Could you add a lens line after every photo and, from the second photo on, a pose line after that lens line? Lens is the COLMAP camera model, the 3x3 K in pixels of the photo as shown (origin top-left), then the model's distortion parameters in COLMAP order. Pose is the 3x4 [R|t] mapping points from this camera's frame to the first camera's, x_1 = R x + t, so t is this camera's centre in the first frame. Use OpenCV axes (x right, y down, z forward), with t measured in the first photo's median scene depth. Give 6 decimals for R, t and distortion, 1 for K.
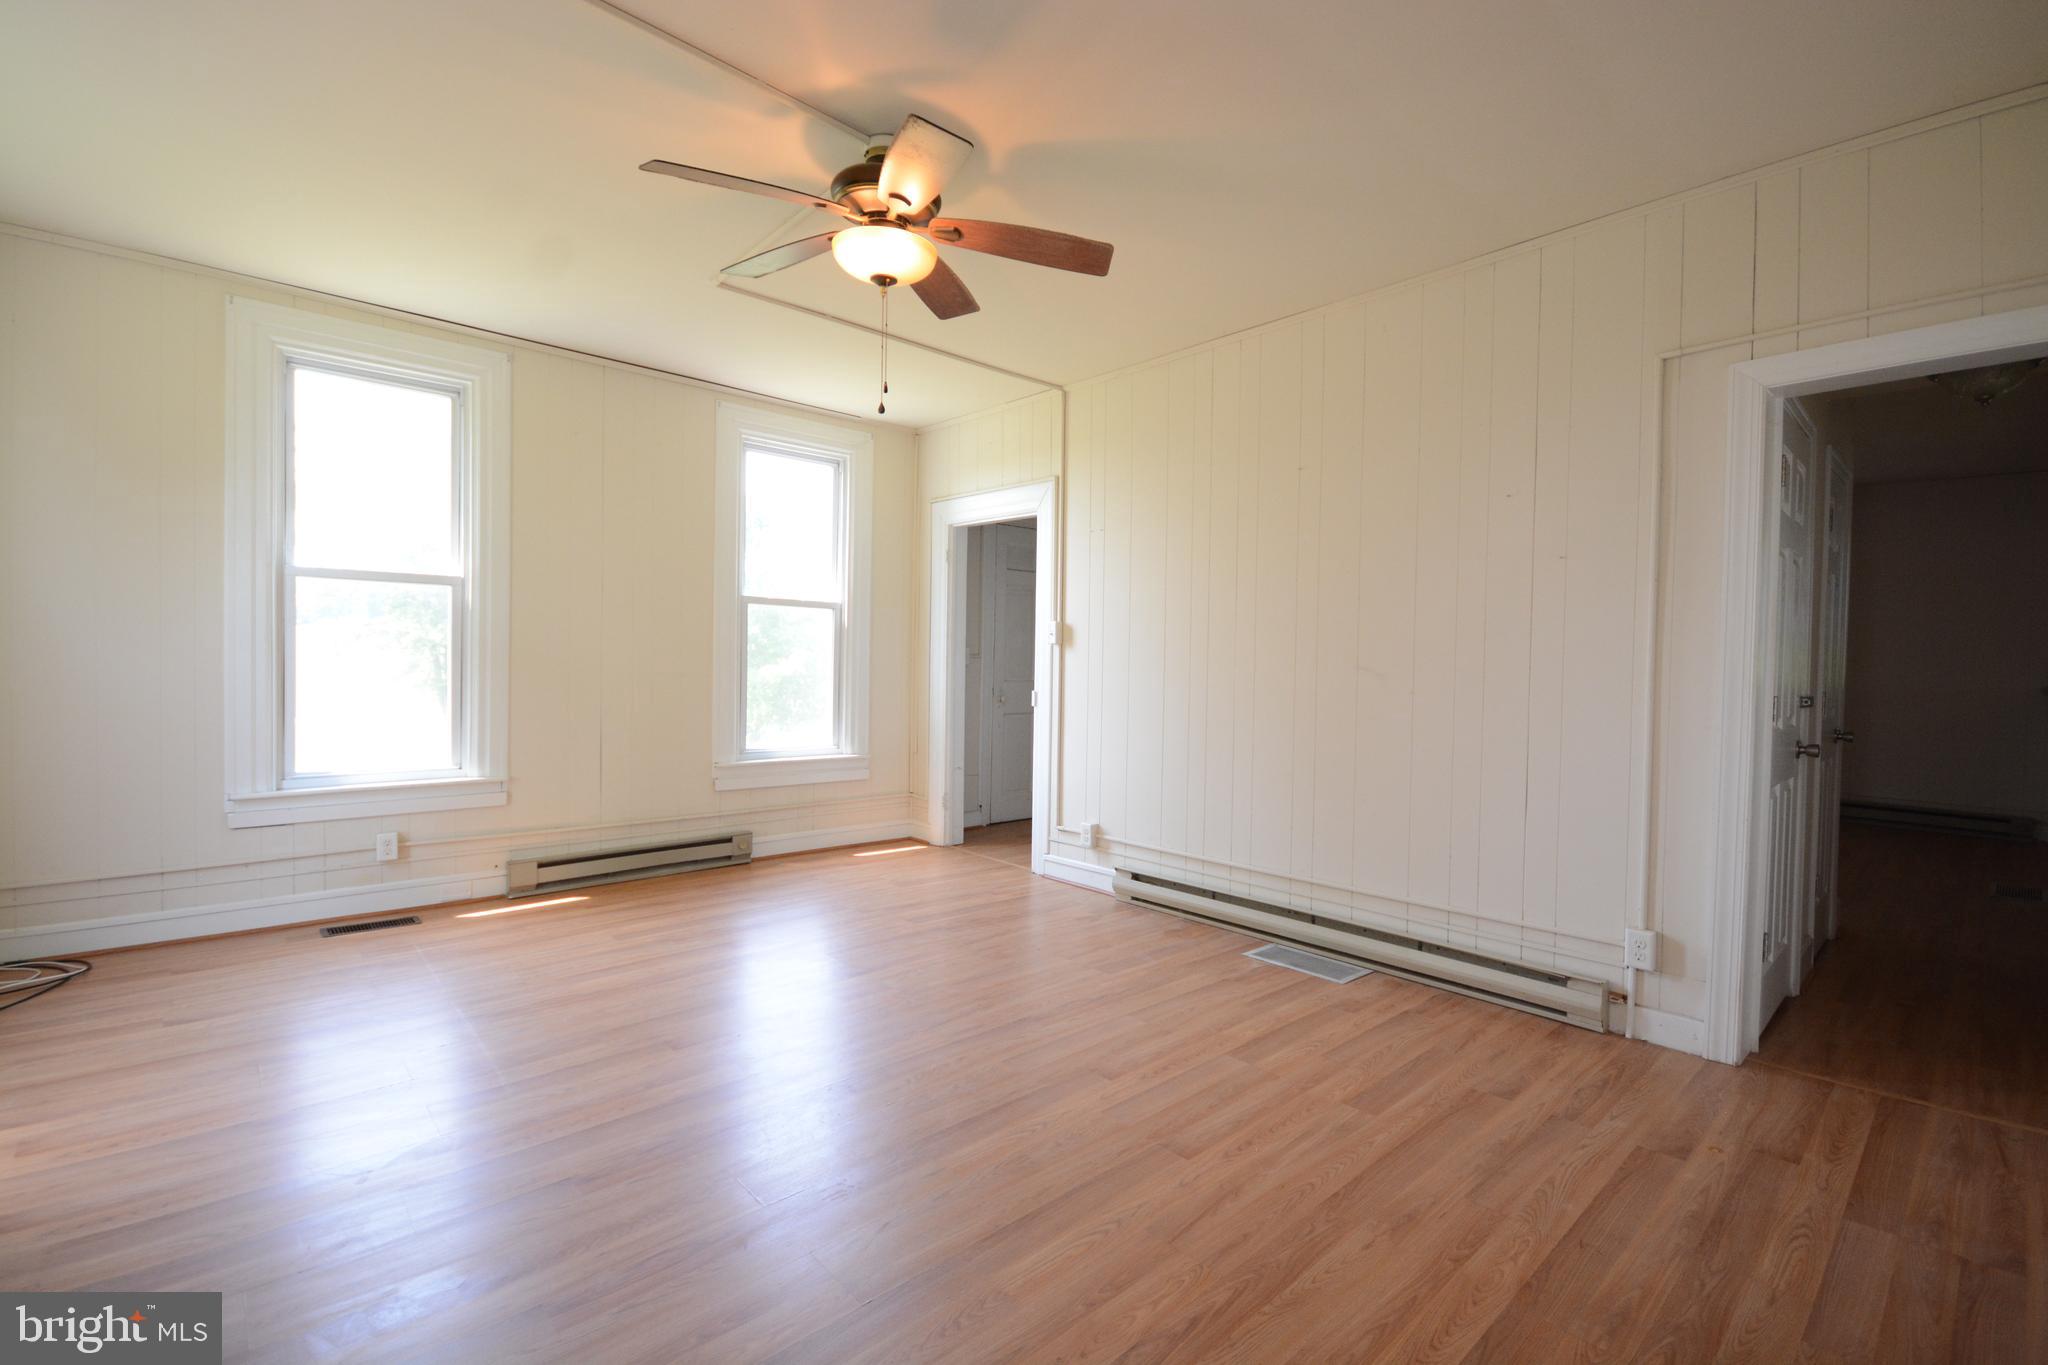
lens RADIAL K [[917.1, 0, 1025.1], [0, 917.1, 682.2], [0, 0, 1]] dist [-0.003141, -0.000986]
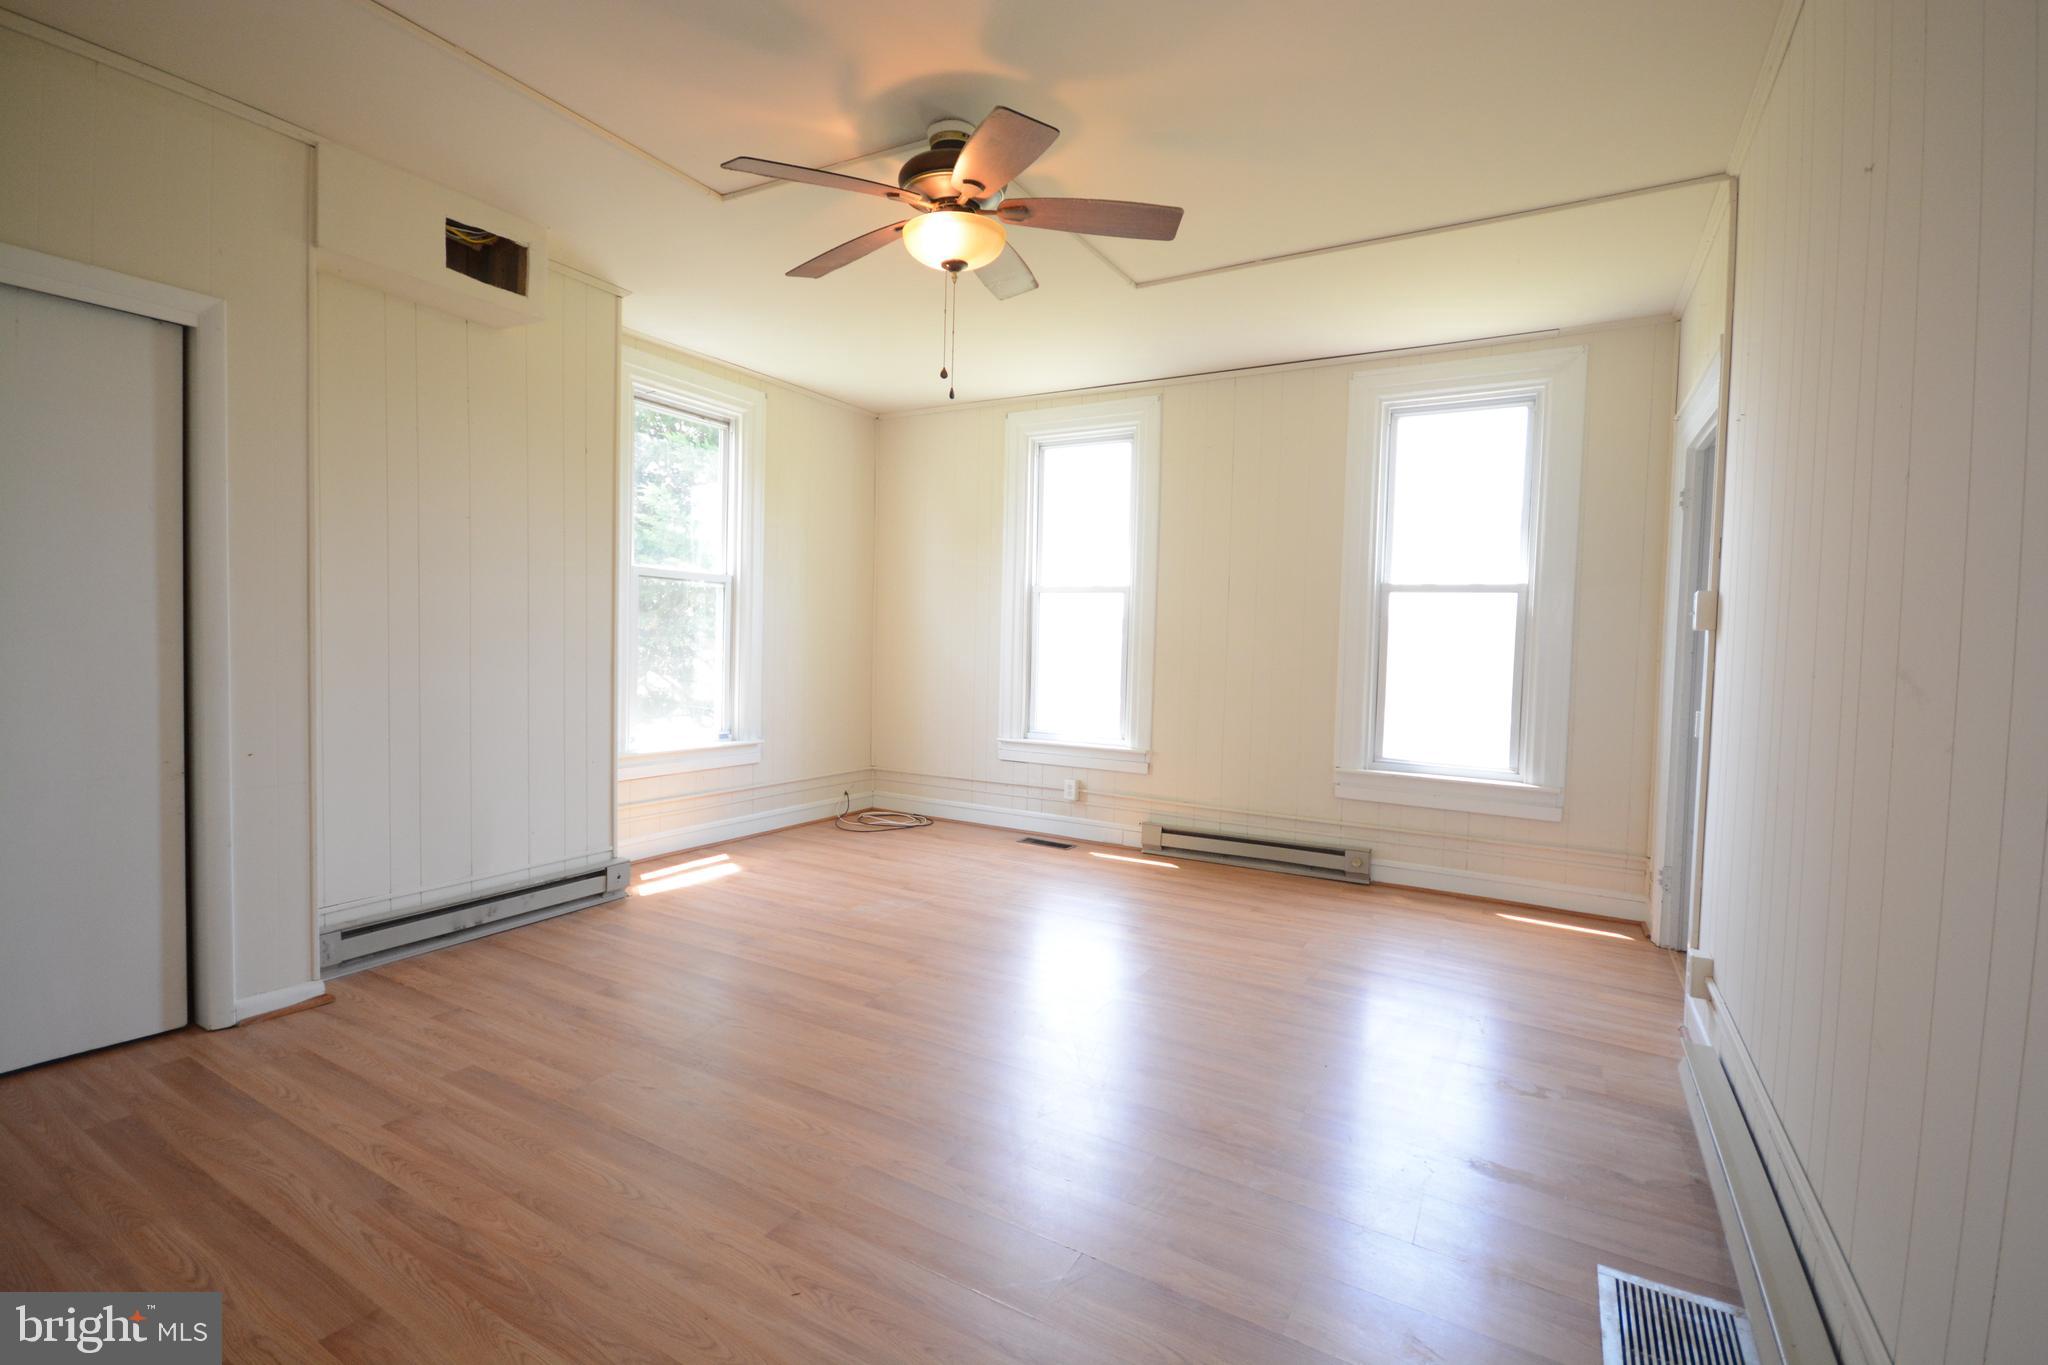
lens RADIAL K [[917.1, 0, 1023.7], [0, 917.1, 678.1], [0, 0, 1]] dist [-0.003141, -0.000986]
pose [[0.283352, 0.025740, -0.958670, 0.528629], [-0.042870, 0.998980, 0.014151, -0.000801], [0.958057, 0.037088, 0.284167, 0.502471]]
